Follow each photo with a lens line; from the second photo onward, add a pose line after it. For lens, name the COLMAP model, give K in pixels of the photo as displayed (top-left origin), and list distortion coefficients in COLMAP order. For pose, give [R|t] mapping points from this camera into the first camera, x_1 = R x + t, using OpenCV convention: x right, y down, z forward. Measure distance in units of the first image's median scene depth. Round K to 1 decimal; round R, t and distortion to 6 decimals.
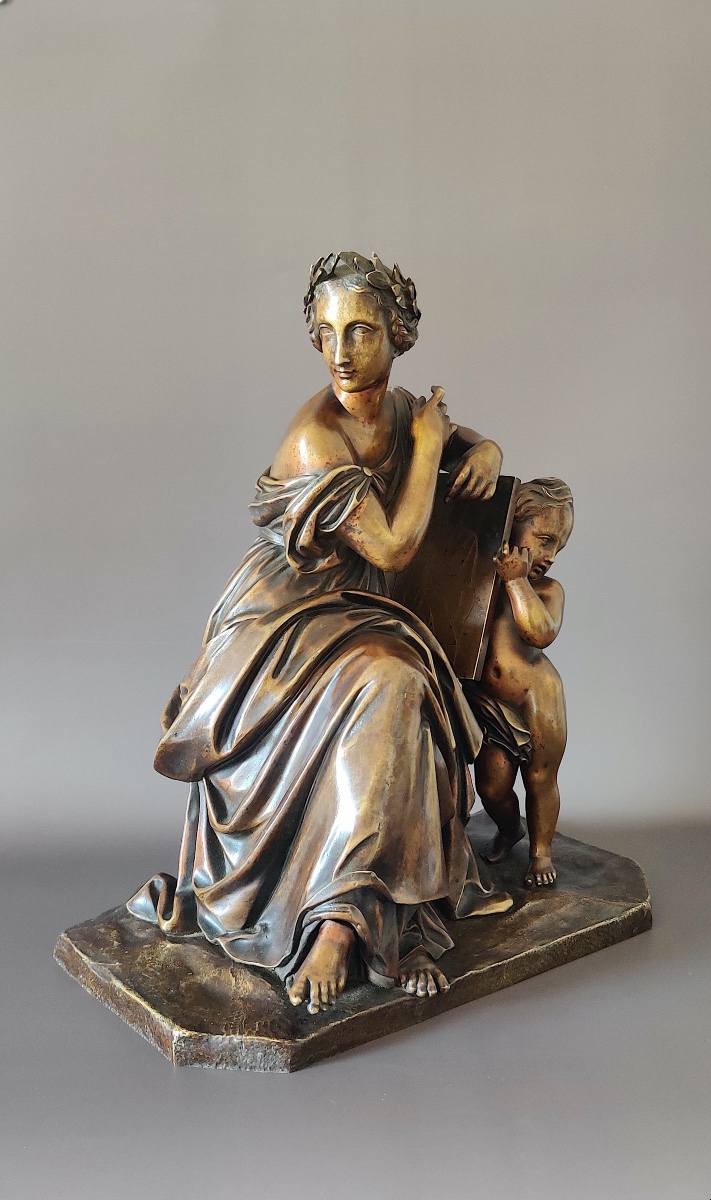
lens RADIAL K [[1165.4, 0, 351.1], [0, 1165.4, 622.7], [0, 0, 1]] dist [0.086011, 0.000000]
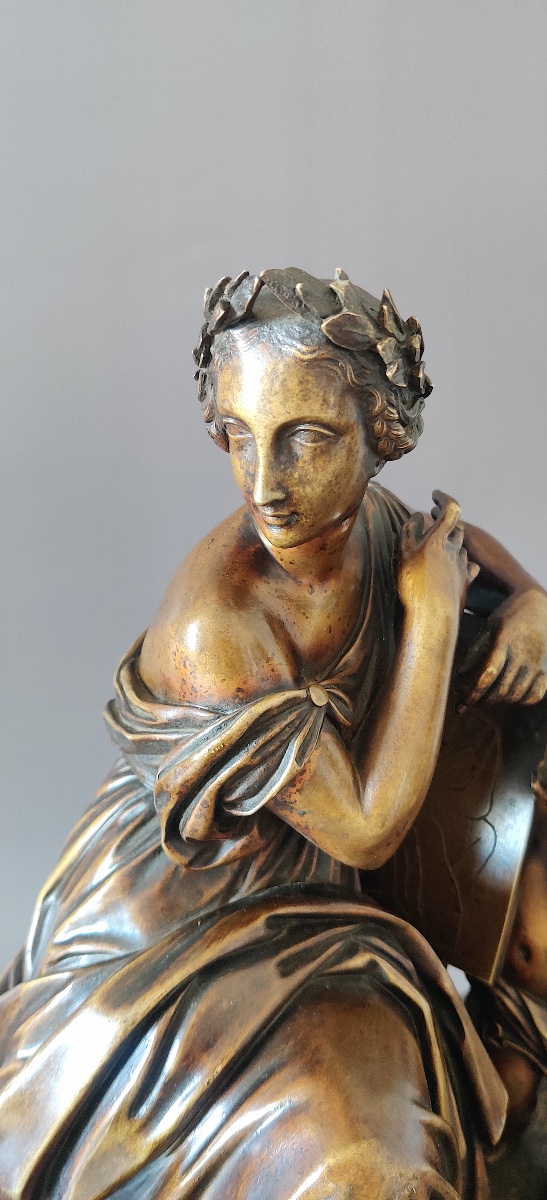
lens RADIAL K [[957.6, 0, 275.3], [0, 957.6, 591.8], [0, 0, 1]] dist [0.007742, -0.021317]
pose [[0.999807, 0.009763, -0.017029, 0.001899], [-0.007788, 0.993634, 0.112391, -0.223056], [0.018018, -0.112236, 0.993518, 0.592496]]
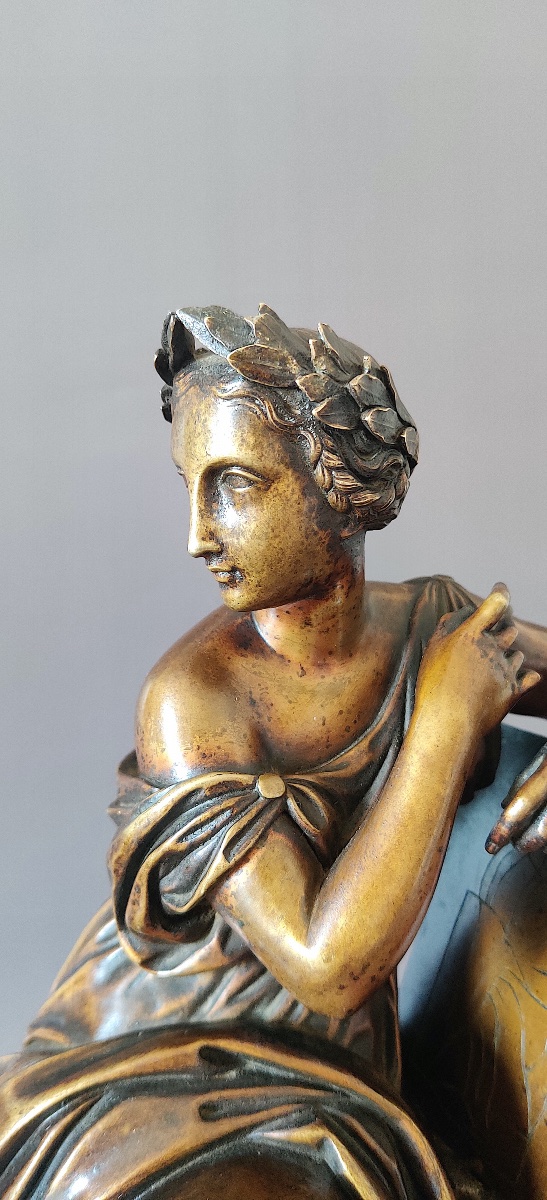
lens RADIAL K [[957.6, 0, 270.3], [0, 957.6, 590.2], [0, 0, 1]] dist [0.007742, -0.021317]
pose [[0.882893, 0.056141, -0.466206, 0.180537], [-0.093523, 0.993960, -0.057419, -0.184203], [0.460167, 0.094295, 0.882811, 0.674852]]
